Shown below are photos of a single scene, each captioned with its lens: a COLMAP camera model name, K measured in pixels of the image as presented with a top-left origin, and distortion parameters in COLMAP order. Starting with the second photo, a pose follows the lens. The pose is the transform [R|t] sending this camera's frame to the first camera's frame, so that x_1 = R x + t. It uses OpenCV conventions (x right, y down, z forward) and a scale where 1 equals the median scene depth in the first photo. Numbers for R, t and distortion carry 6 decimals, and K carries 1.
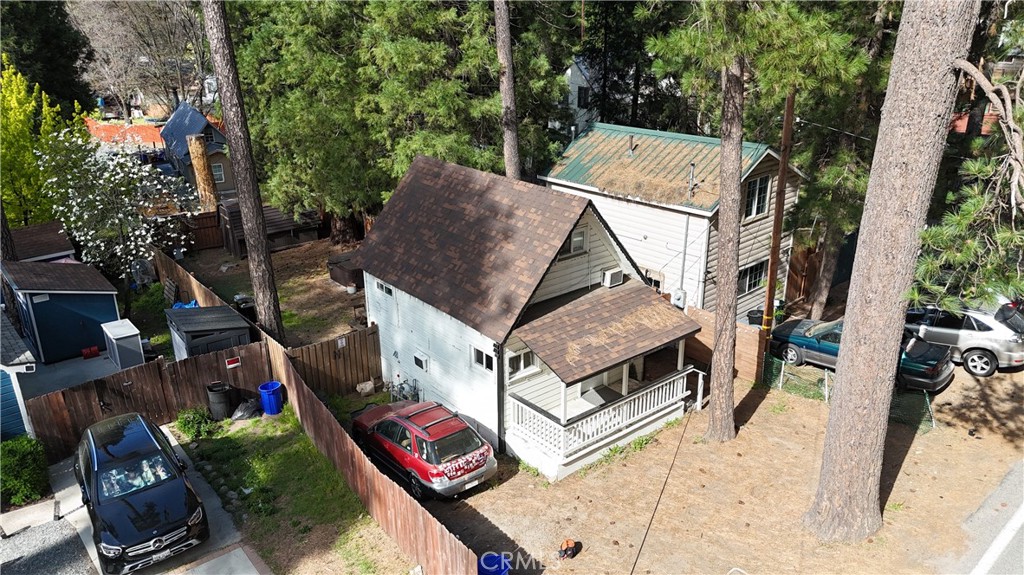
lens RADIAL K [[755.2, 0, 514.6], [0, 755.2, 286.0], [0, 0, 1]] dist [0.072025, -0.064287]
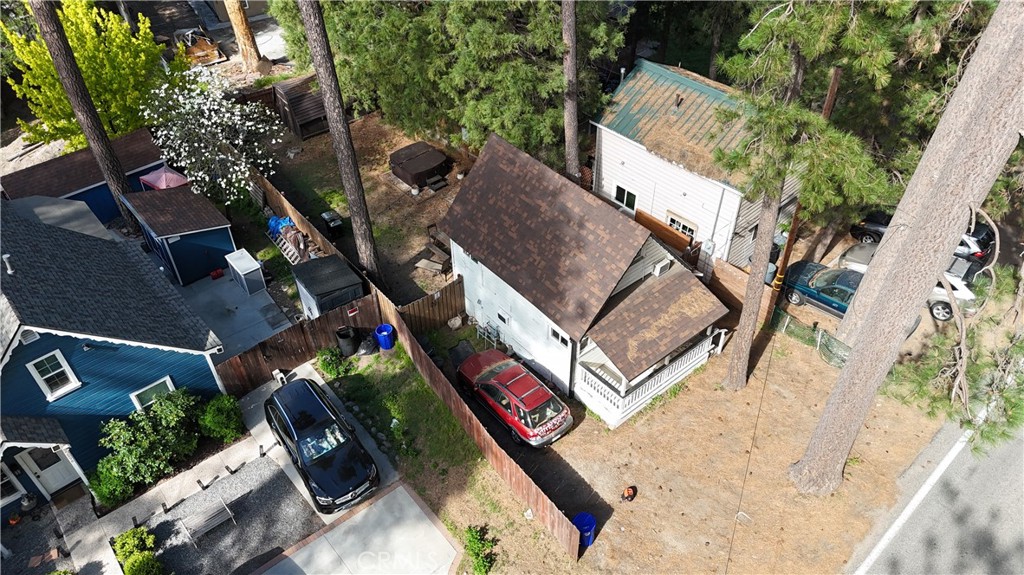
lens RADIAL K [[755.2, 0, 514.1], [0, 755.2, 285.9], [0, 0, 1]] dist [0.072025, -0.064287]
pose [[0.999942, -0.007808, 0.007449, -0.119665], [0.004529, 0.930201, 0.367023, -0.431943], [-0.009795, -0.366968, 0.930182, -0.168399]]
